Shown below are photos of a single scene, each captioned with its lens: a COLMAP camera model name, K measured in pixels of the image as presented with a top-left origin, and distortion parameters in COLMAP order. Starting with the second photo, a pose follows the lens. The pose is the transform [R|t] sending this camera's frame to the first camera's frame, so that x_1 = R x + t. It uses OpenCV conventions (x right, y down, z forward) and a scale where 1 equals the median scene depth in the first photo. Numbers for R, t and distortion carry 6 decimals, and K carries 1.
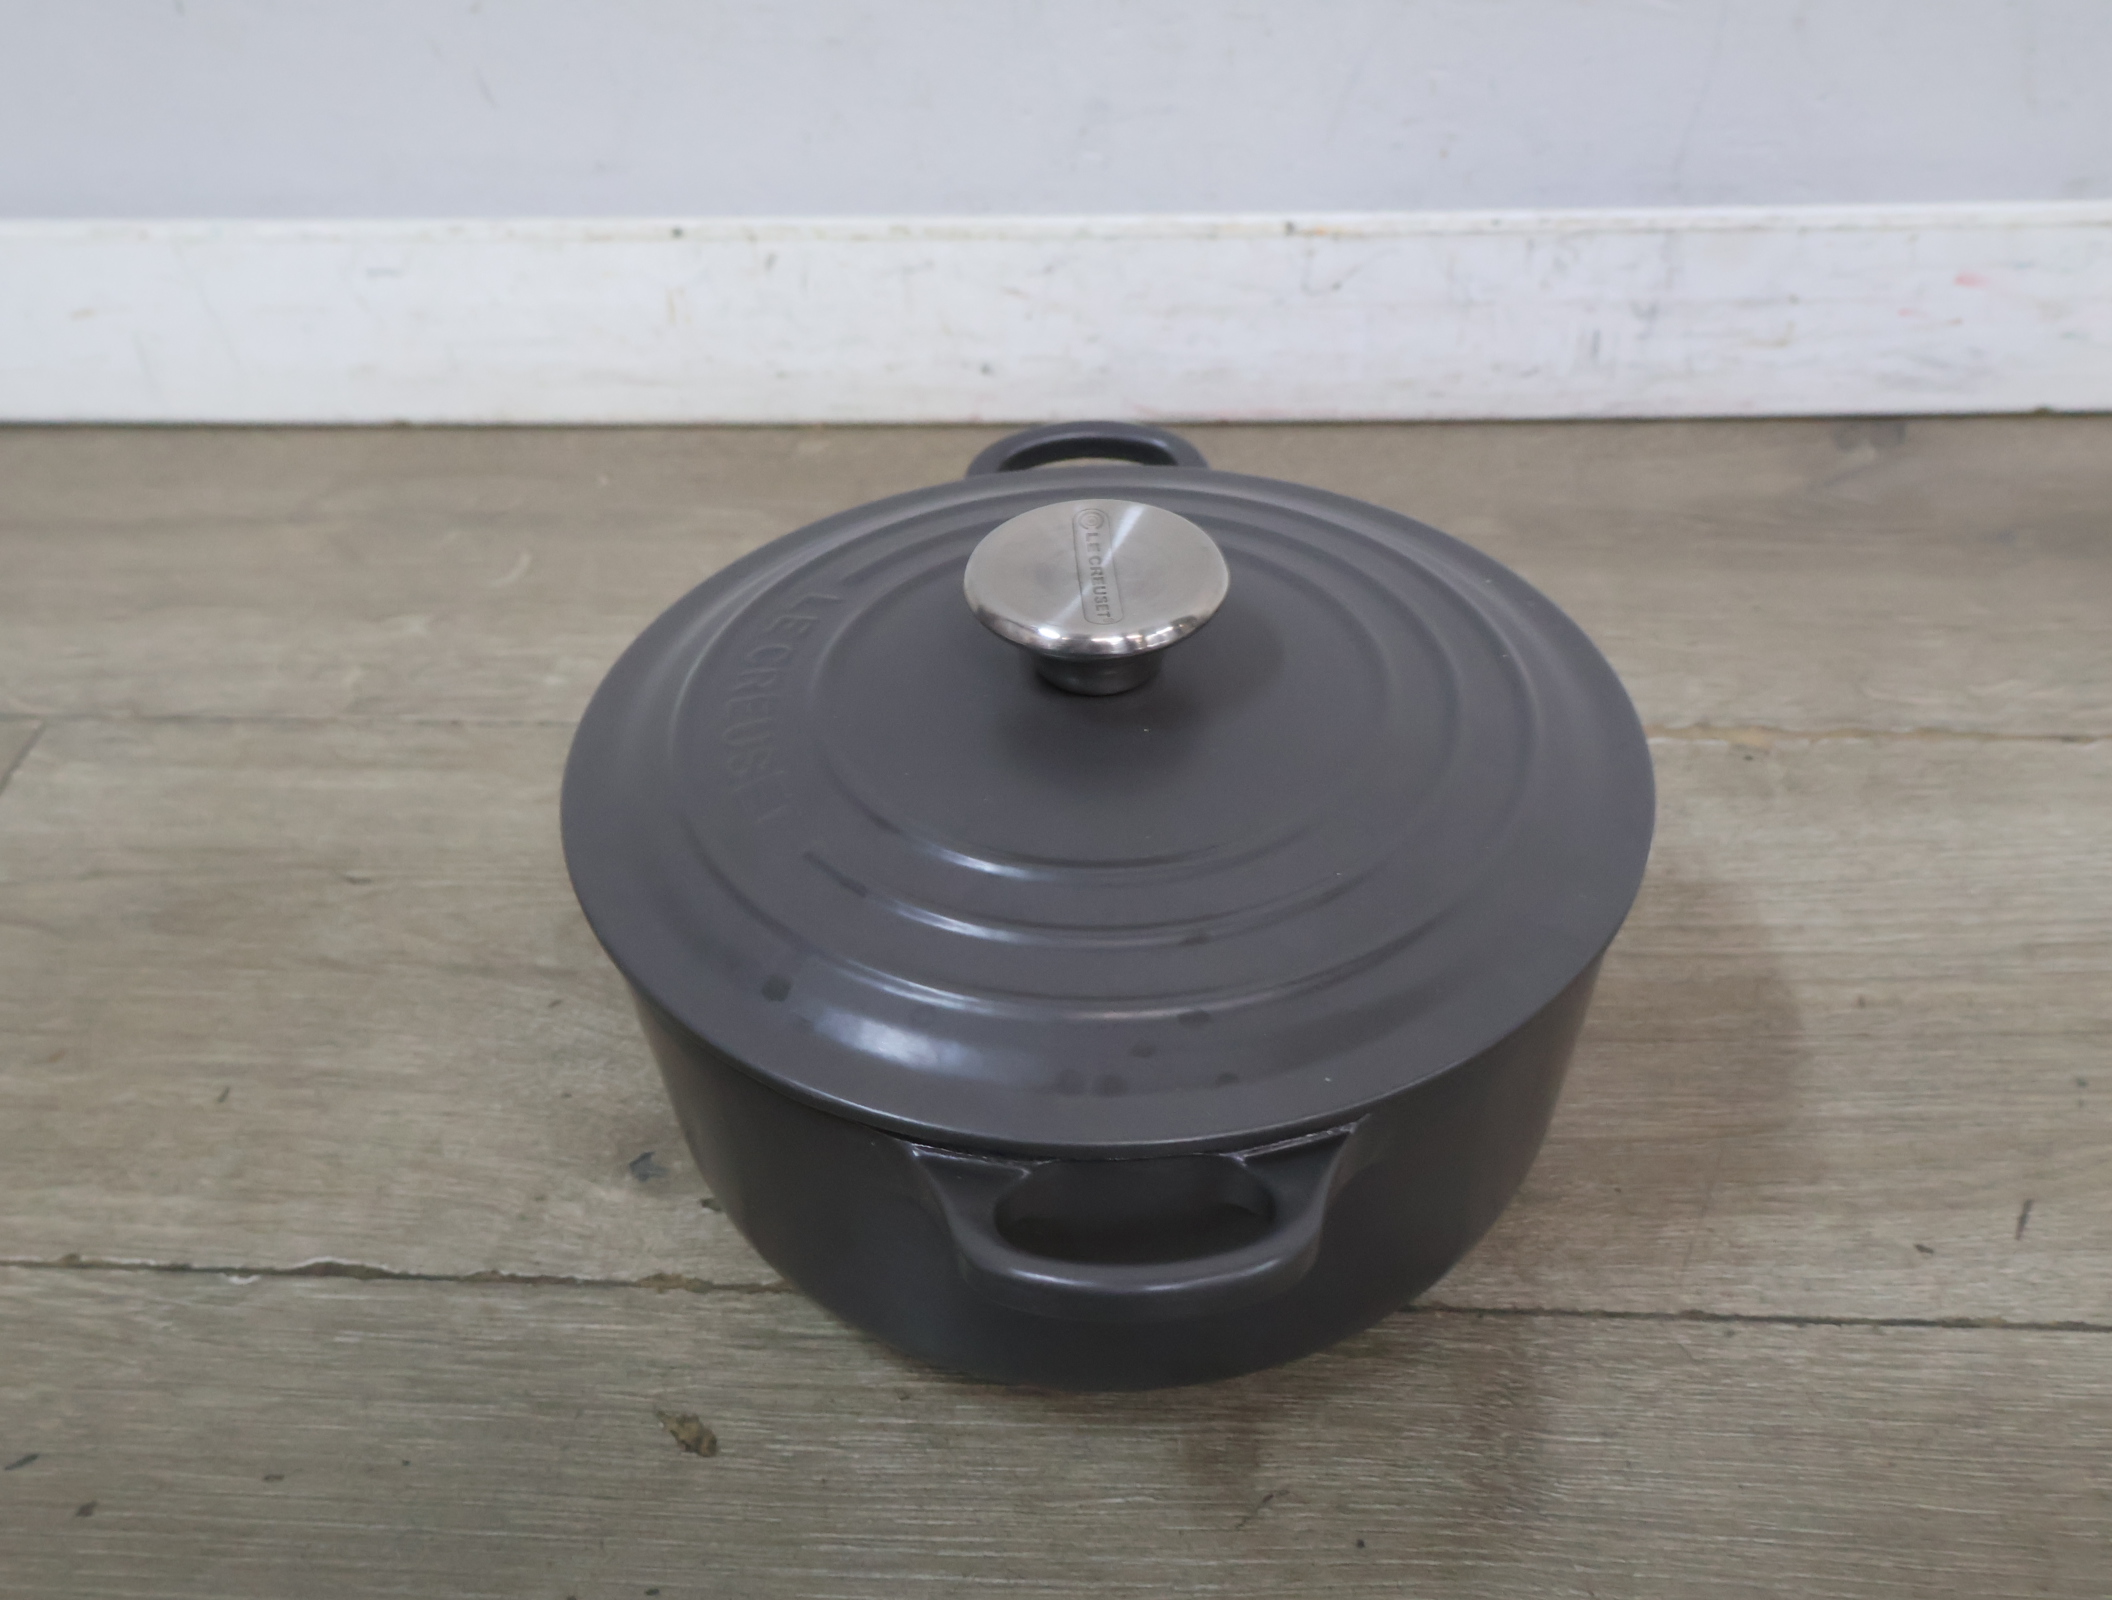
lens RADIAL K [[2162.2, 0, 1044.7], [0, 2162.2, 787.0], [0, 0, 1]] dist [0.014277, 0.000000]
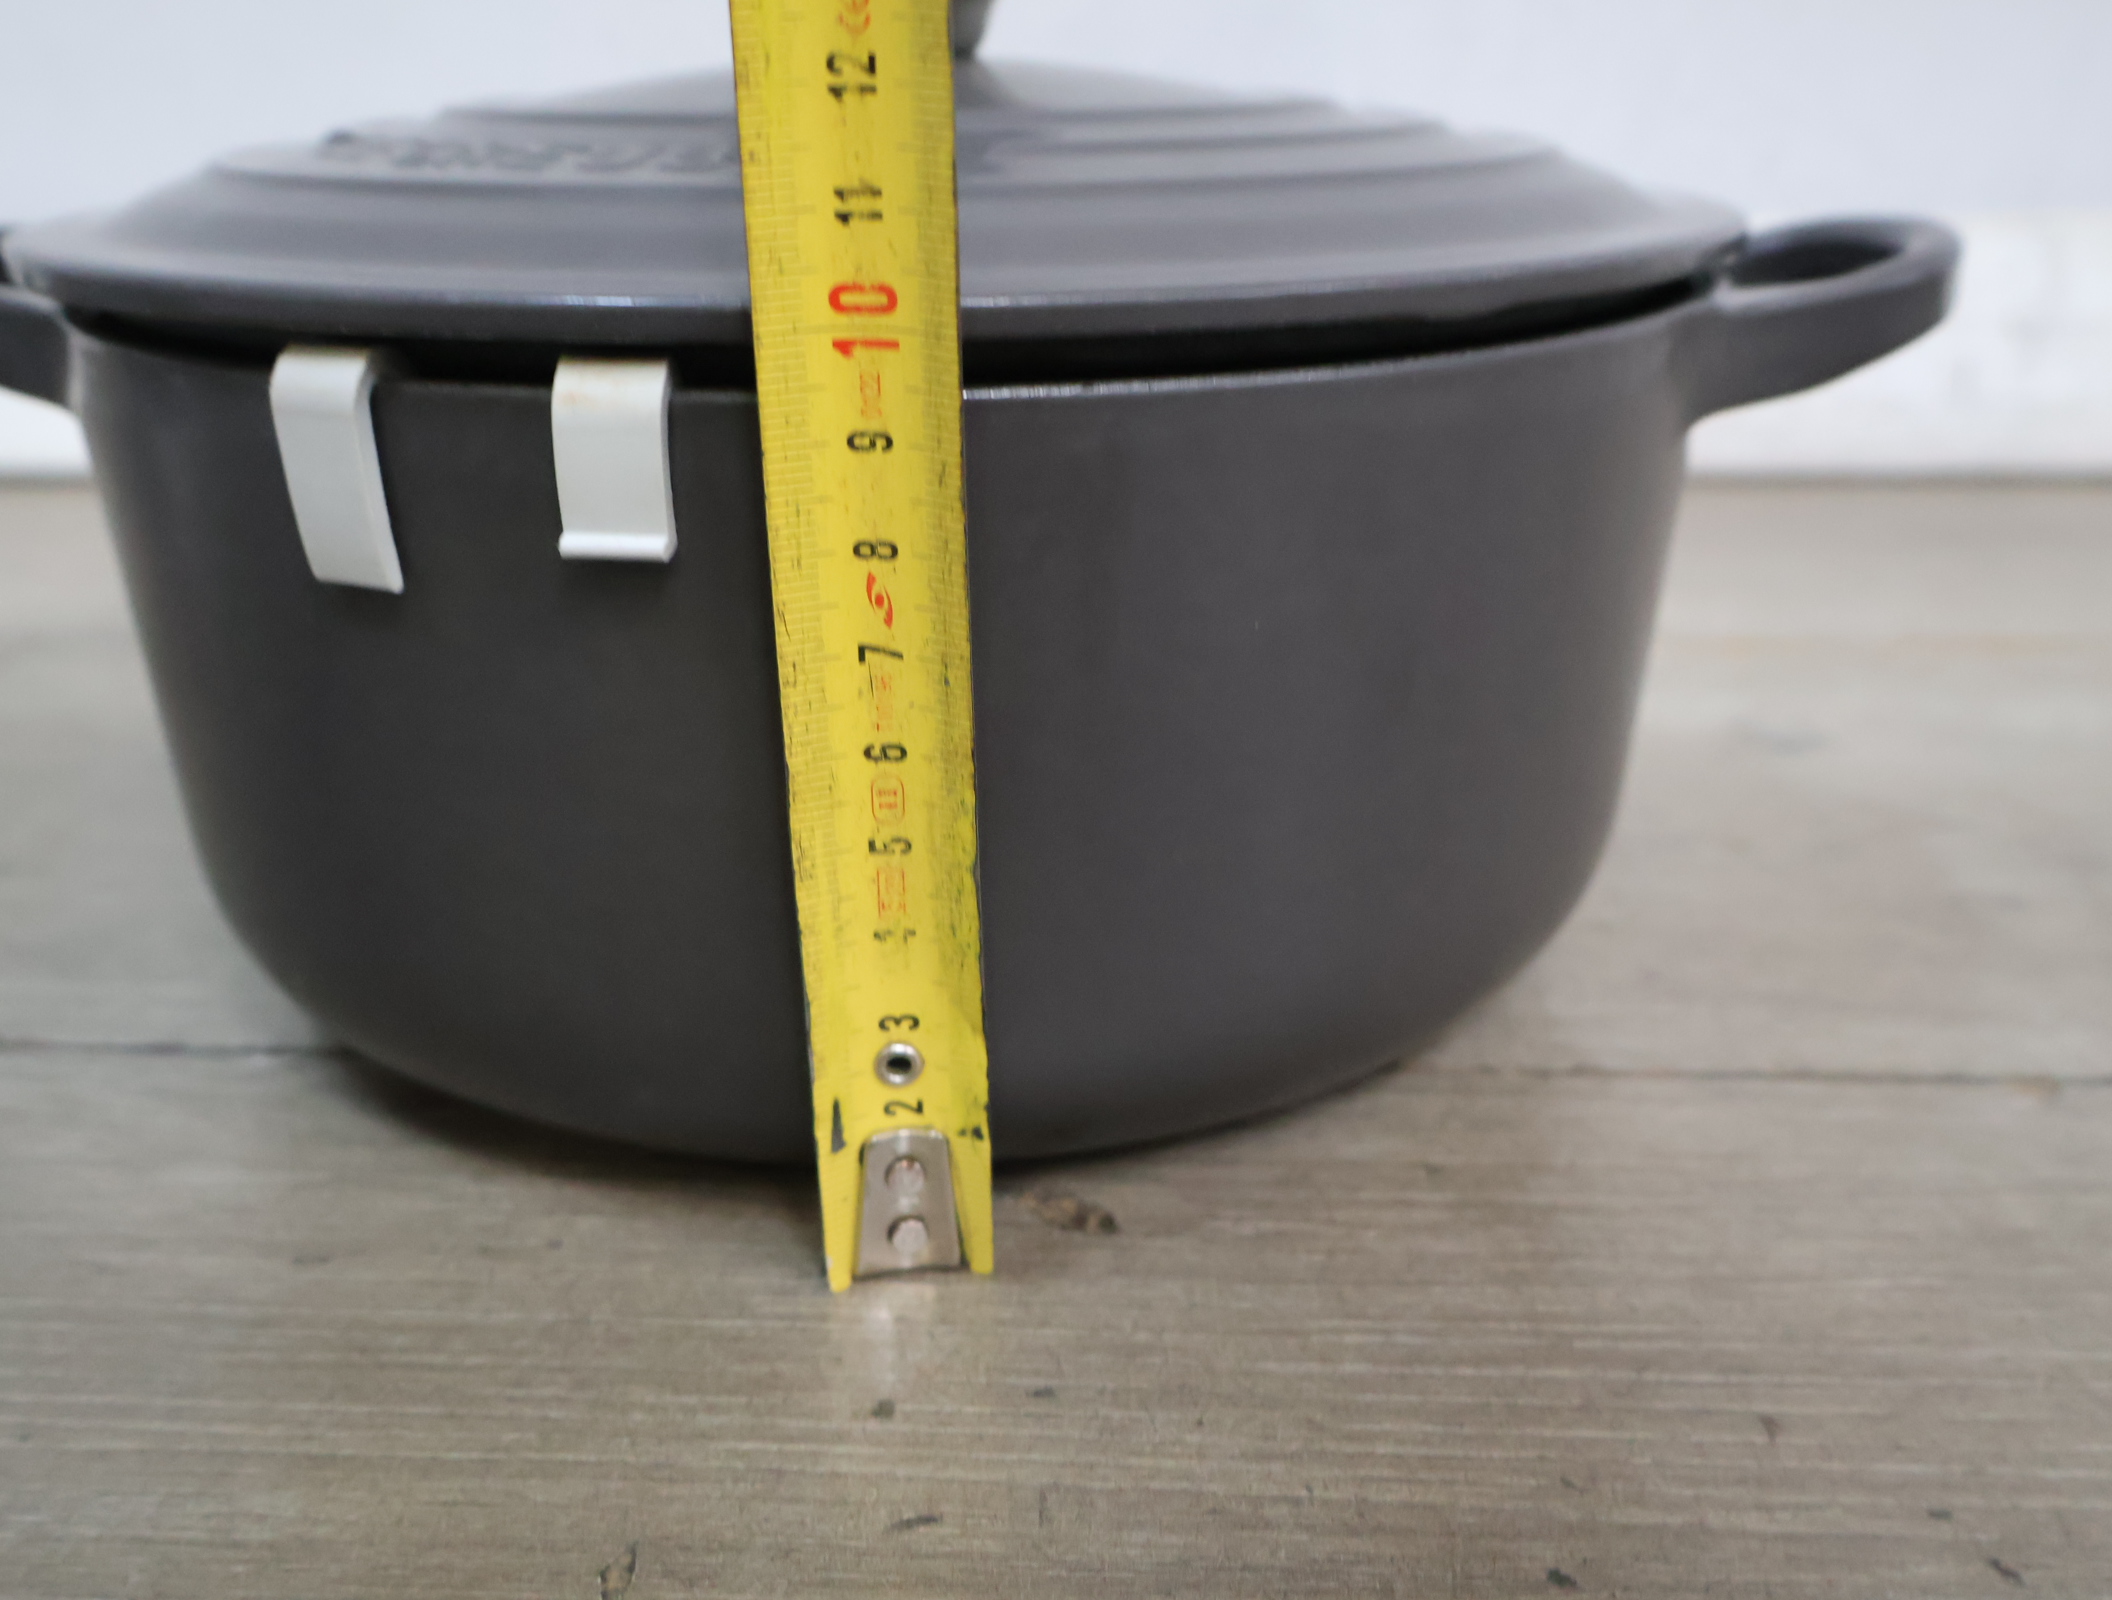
lens RADIAL K [[2162.2, 0, 1057.4], [0, 2162.2, 802.8], [0, 0, 1]] dist [0.014277, 0.000000]
pose [[0.999601, 0.021382, 0.018471, -0.171052], [-0.014151, 0.944673, -0.327709, 0.367706], [-0.024456, 0.327317, 0.944598, 0.418890]]
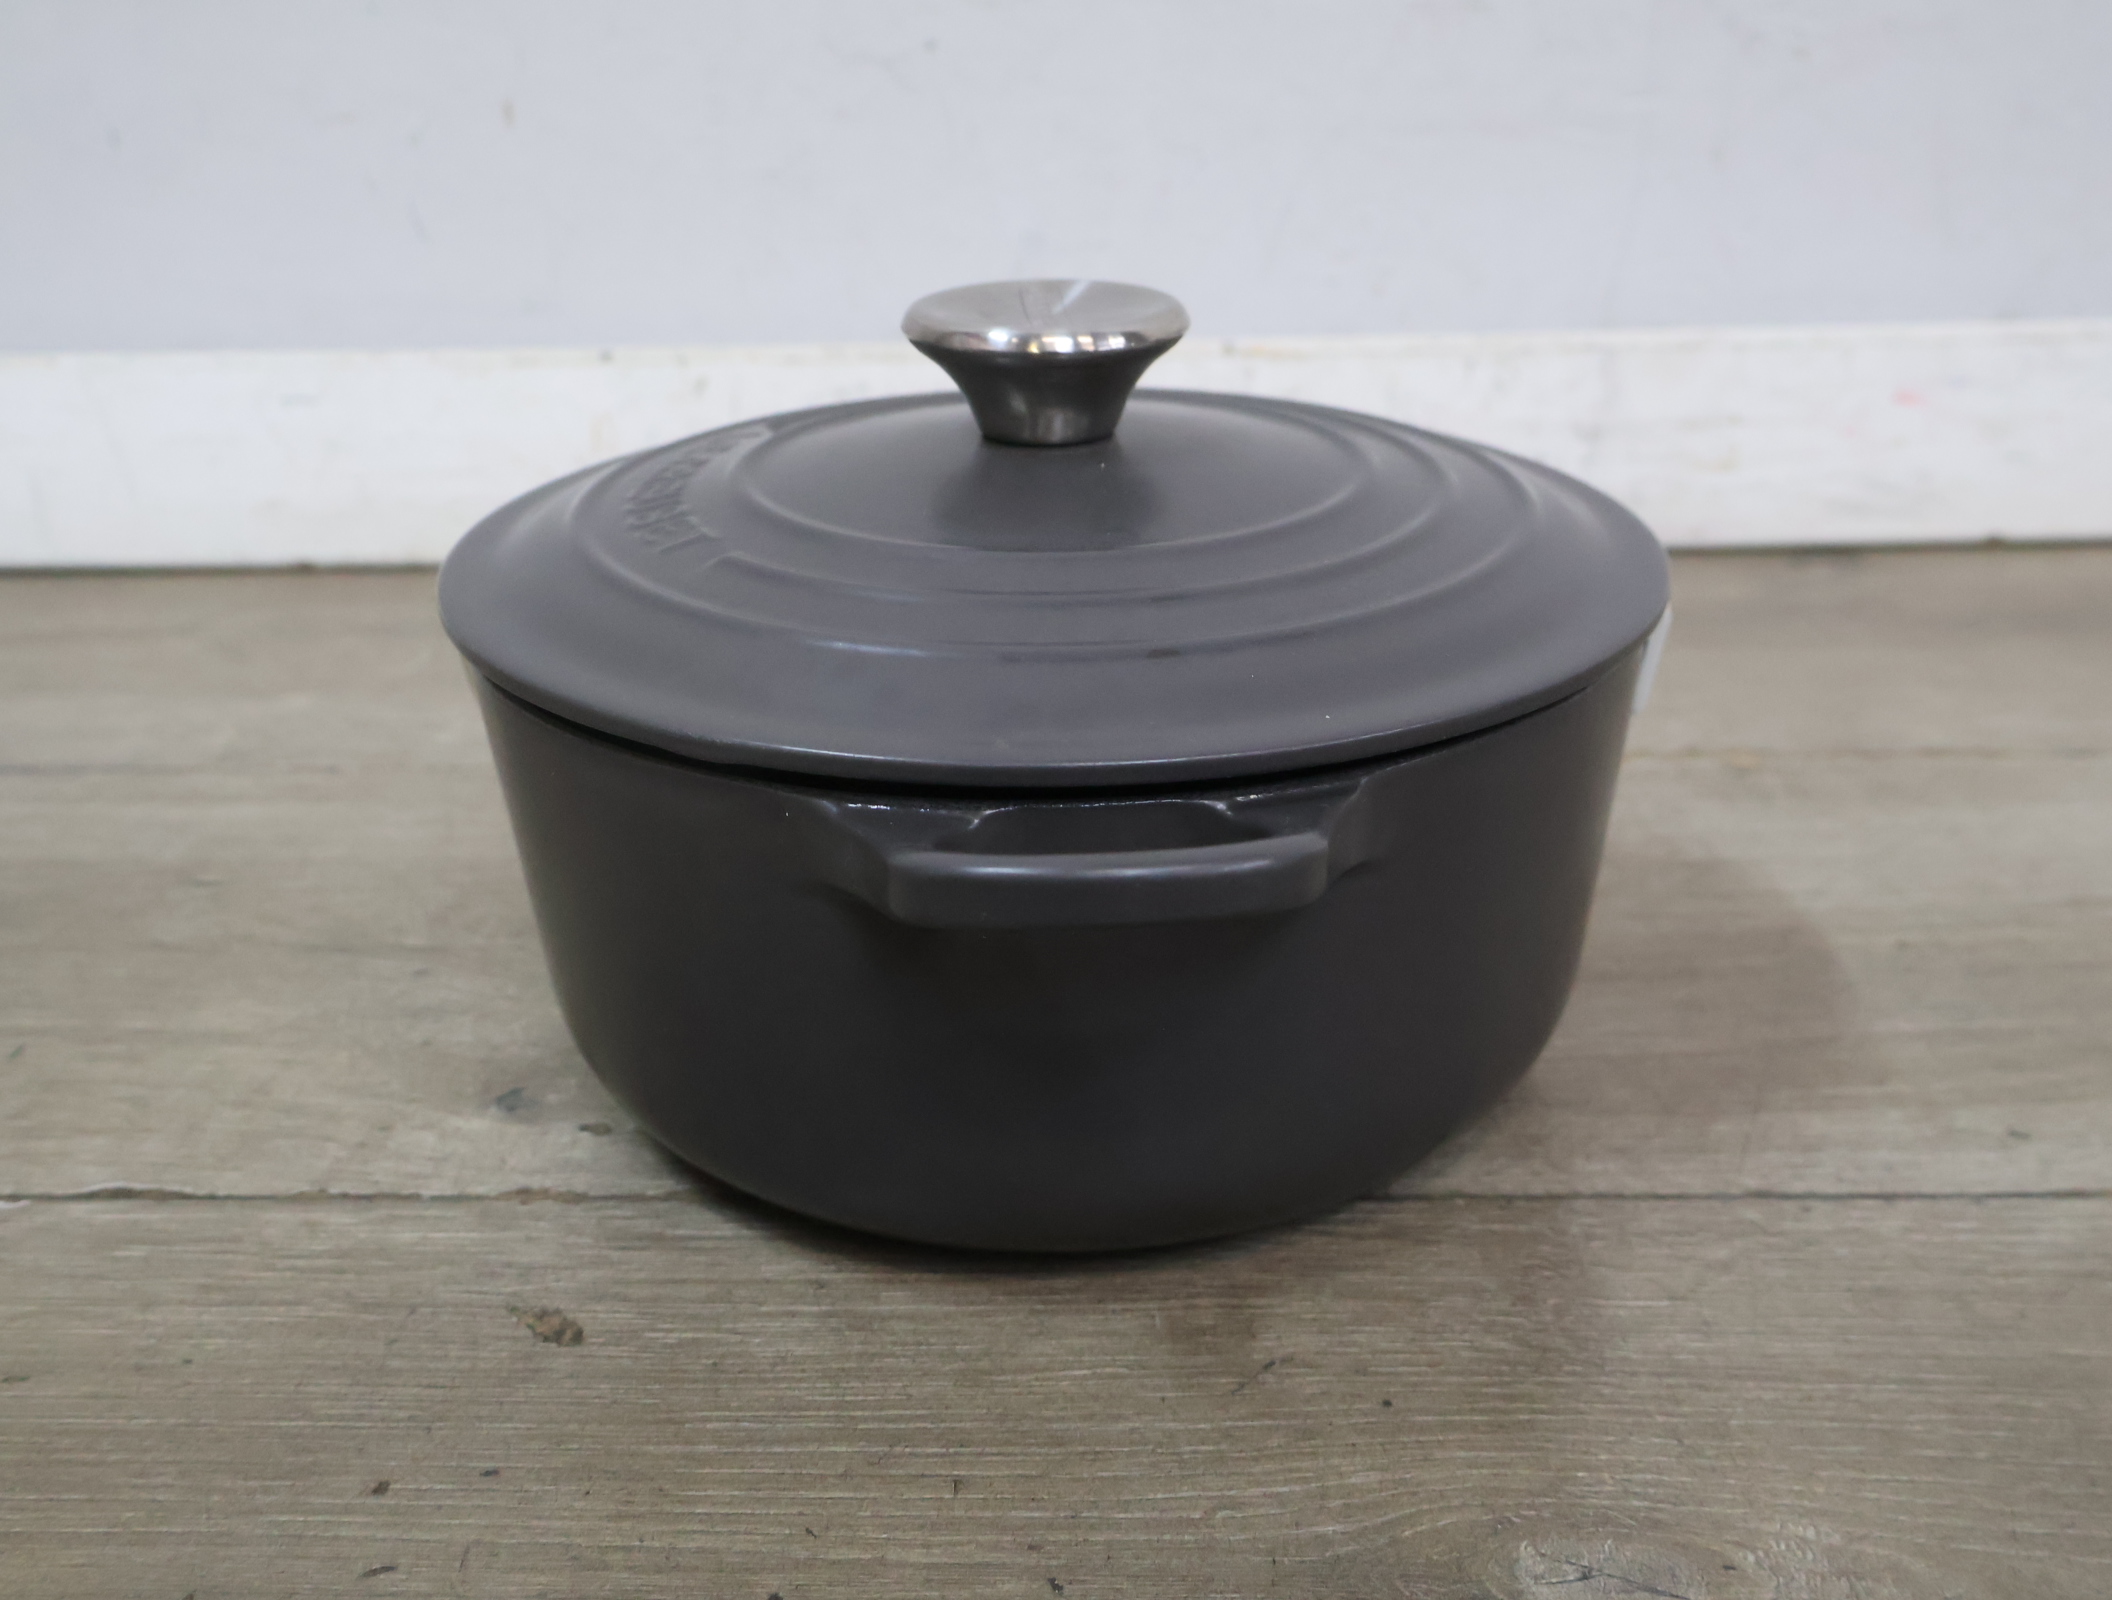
lens RADIAL K [[2162.2, 0, 1058.6], [0, 2162.2, 796.4], [0, 0, 1]] dist [0.014277, 0.000000]
pose [[0.999136, 0.001294, 0.041546, -0.008235], [0.009795, 0.964038, -0.265585, 0.311951], [-0.040396, 0.265763, 0.963192, 0.158174]]
